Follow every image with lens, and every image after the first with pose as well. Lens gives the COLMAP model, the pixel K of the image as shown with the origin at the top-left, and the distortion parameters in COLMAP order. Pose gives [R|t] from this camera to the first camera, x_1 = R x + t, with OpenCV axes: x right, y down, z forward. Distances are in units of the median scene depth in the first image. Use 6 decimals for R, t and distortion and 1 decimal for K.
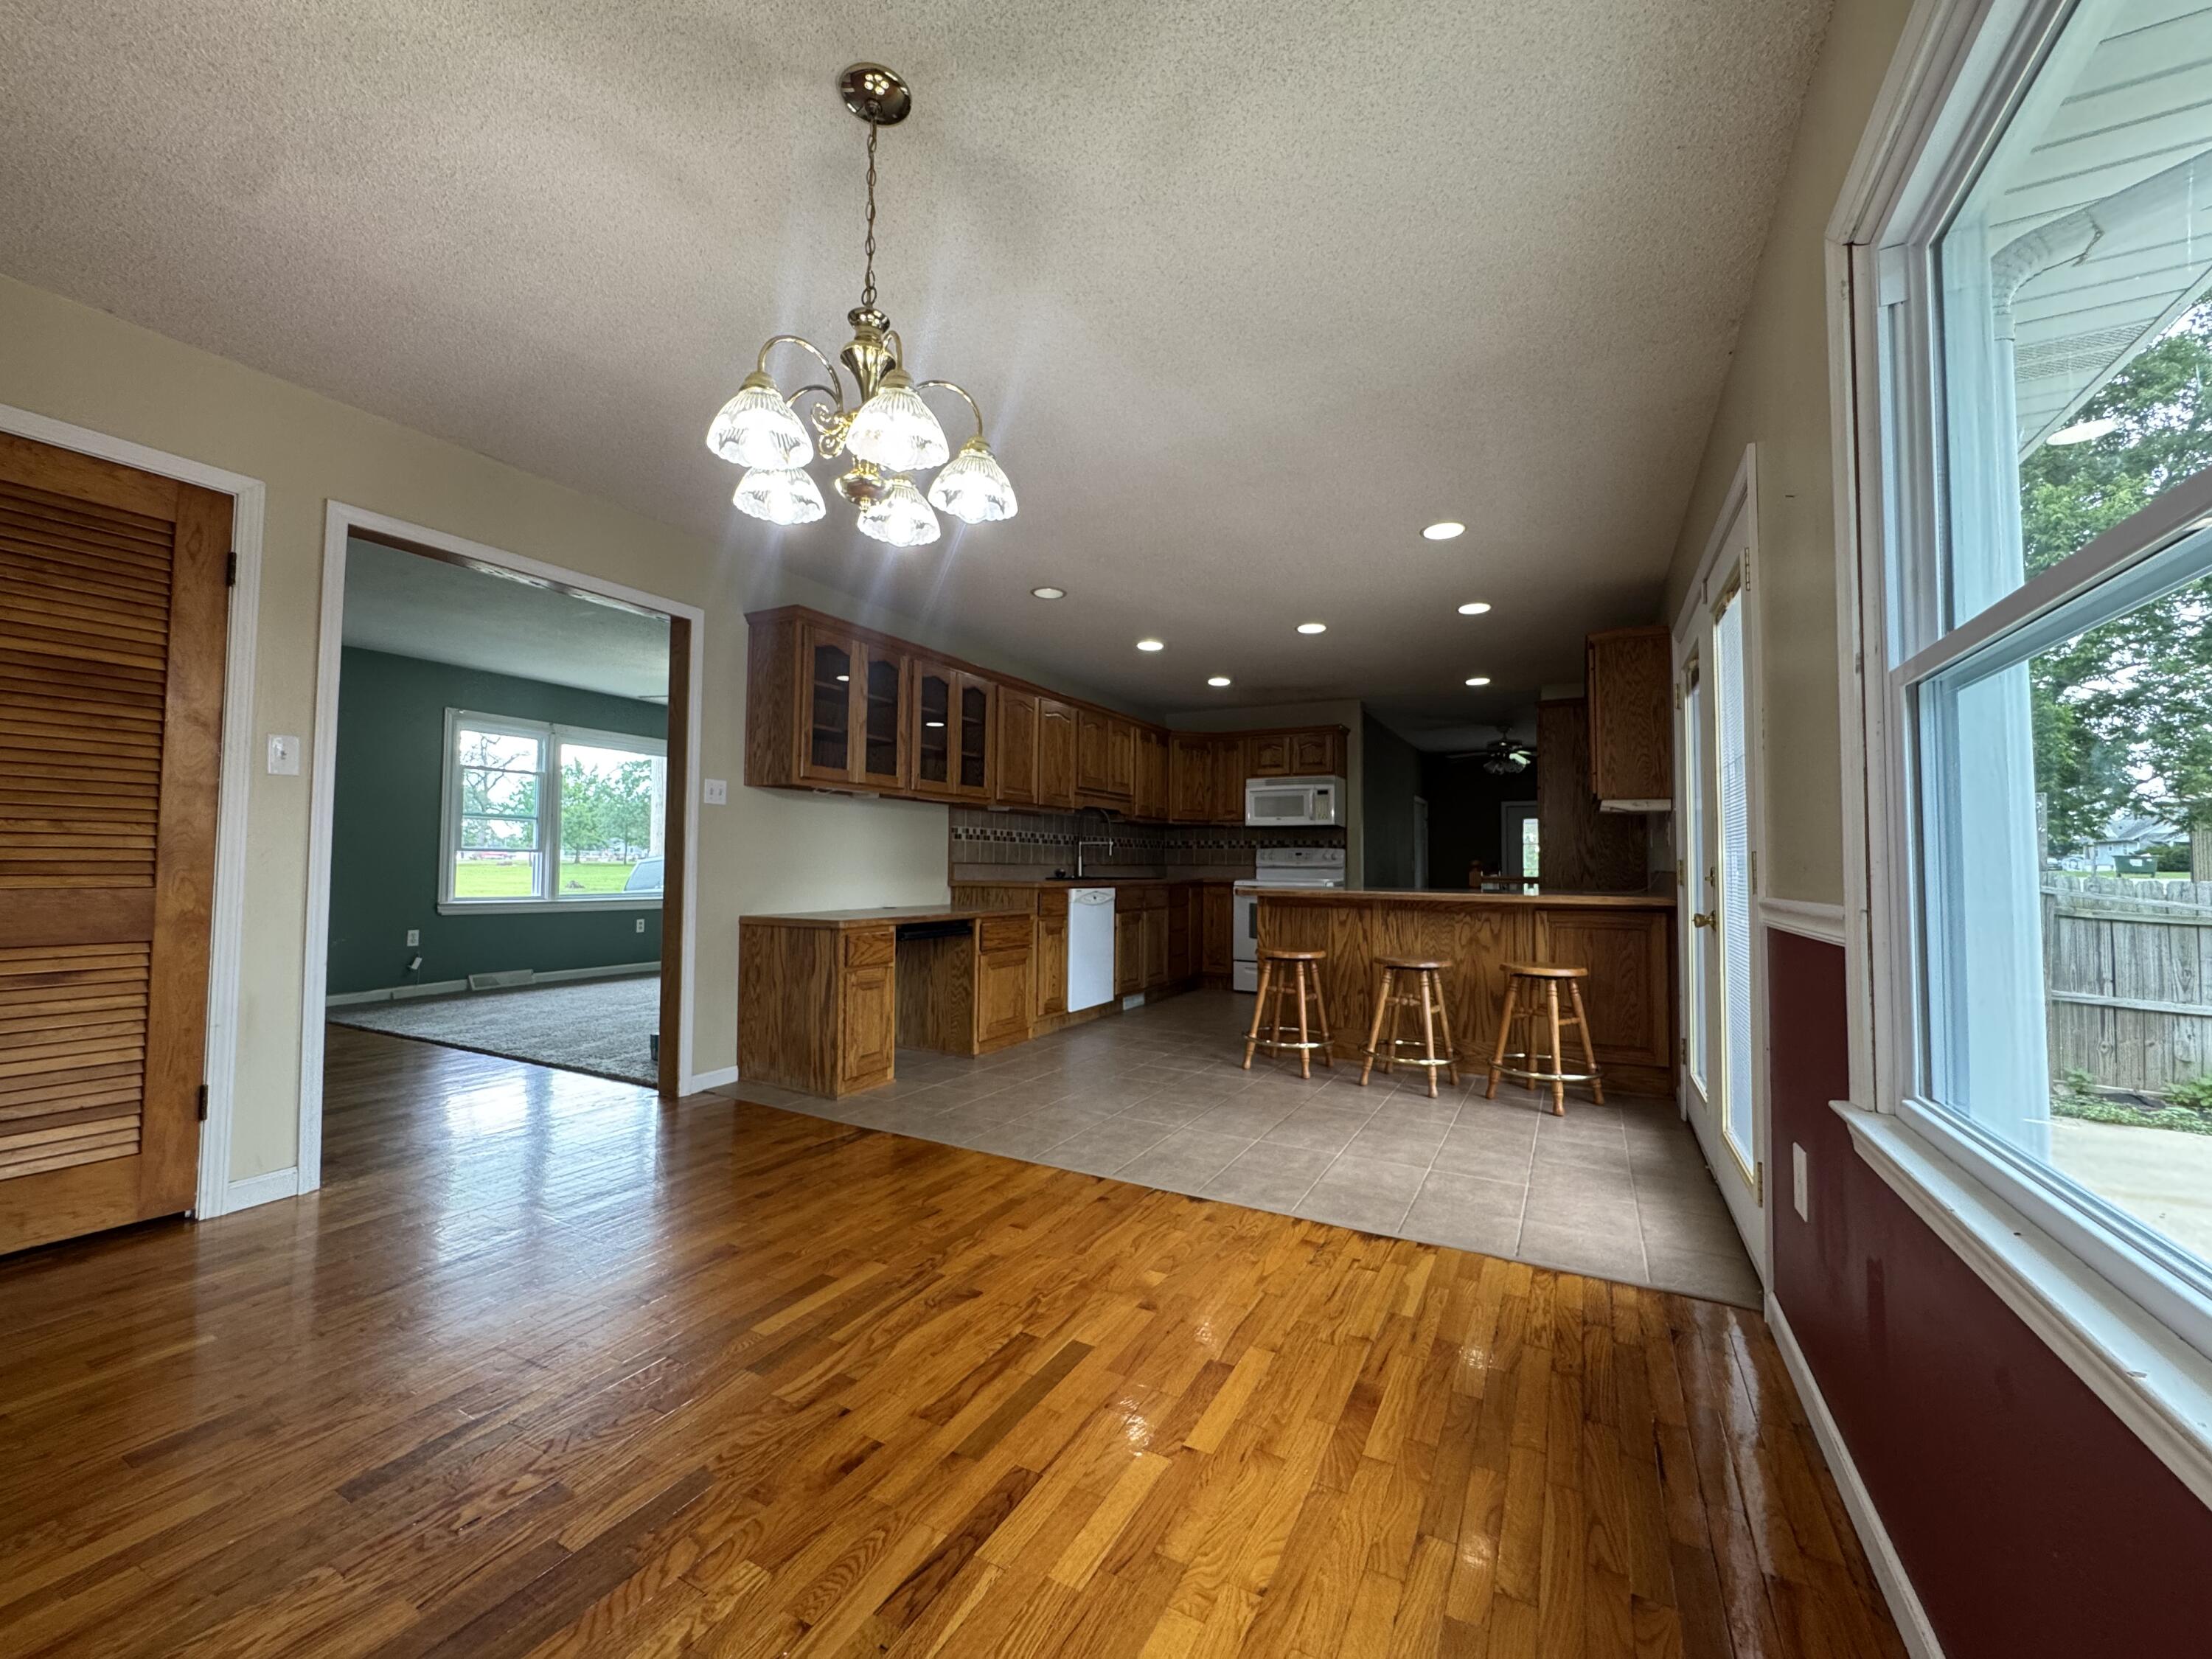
lens RADIAL K [[886.2, 0, 1107.0], [0, 886.2, 830.2], [0, 0, 1]] dist [-0.006207, 0.001588]
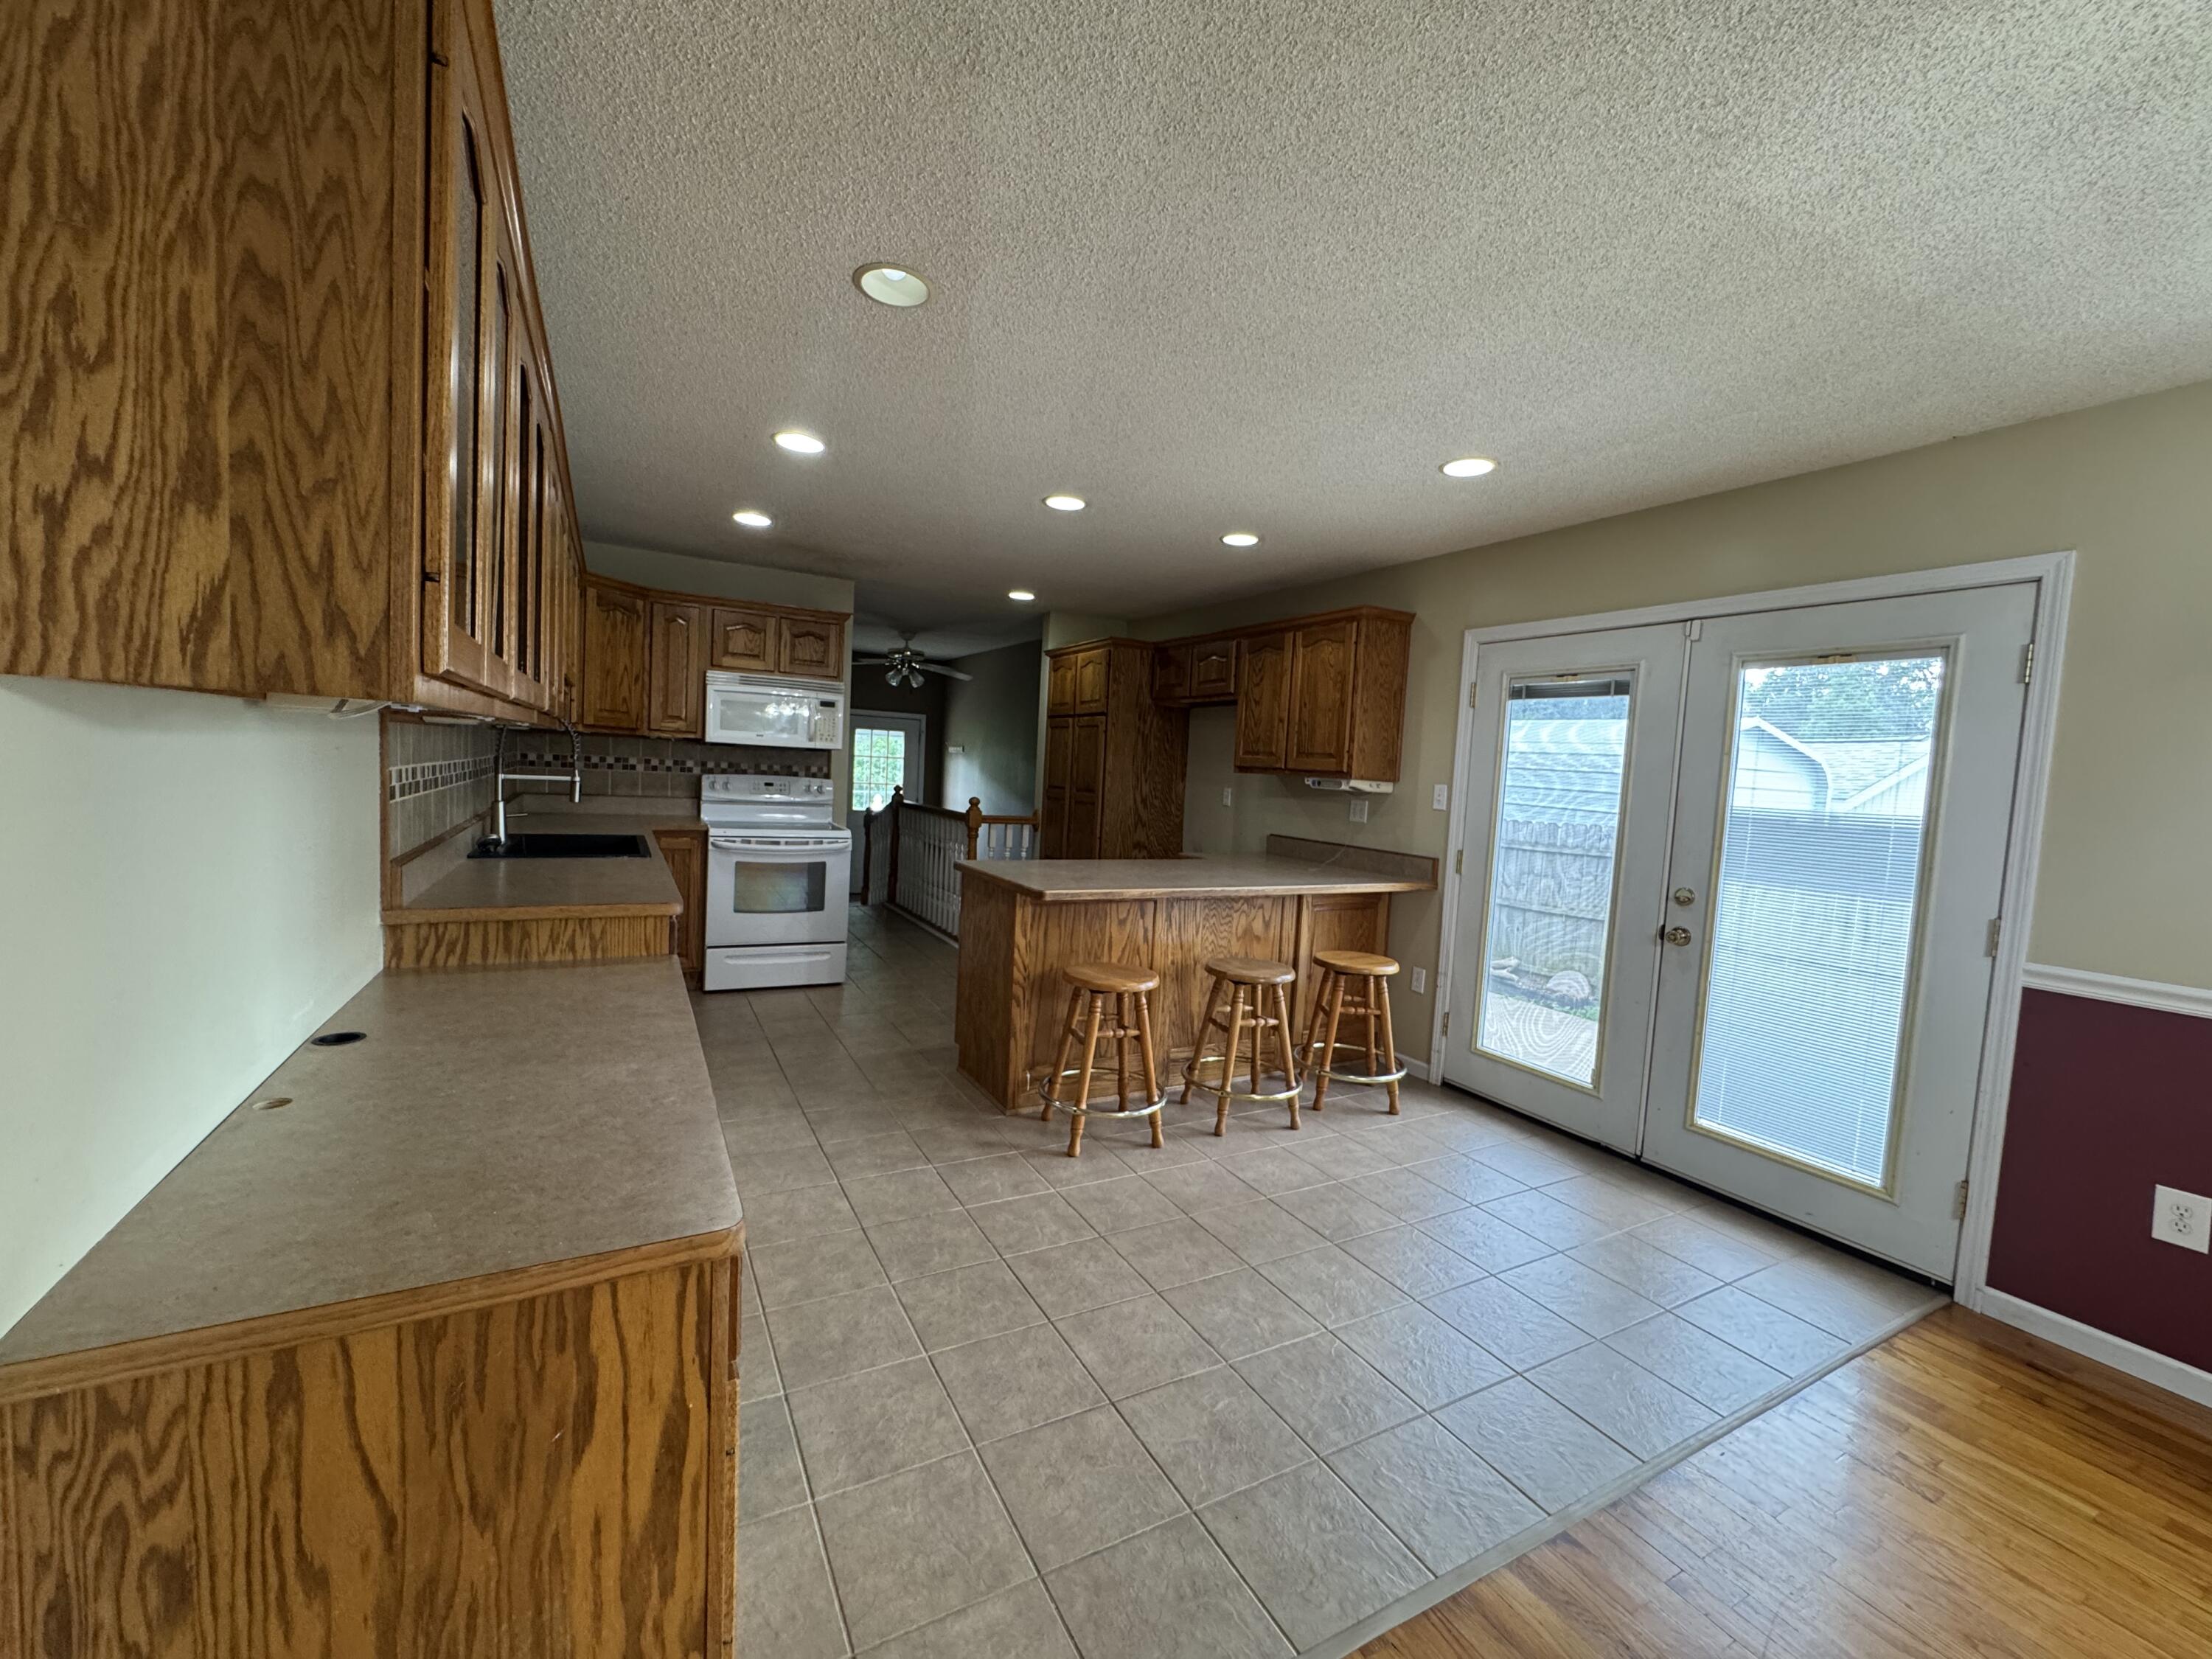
lens RADIAL K [[886.2, 0, 1108.3], [0, 886.2, 831.1], [0, 0, 1]] dist [-0.006207, 0.001588]
pose [[0.544543, -0.039211, 0.837816, -0.301758], [-0.082892, 0.991500, 0.100280, -0.038428], [-0.834627, -0.124055, 0.536664, 0.492893]]
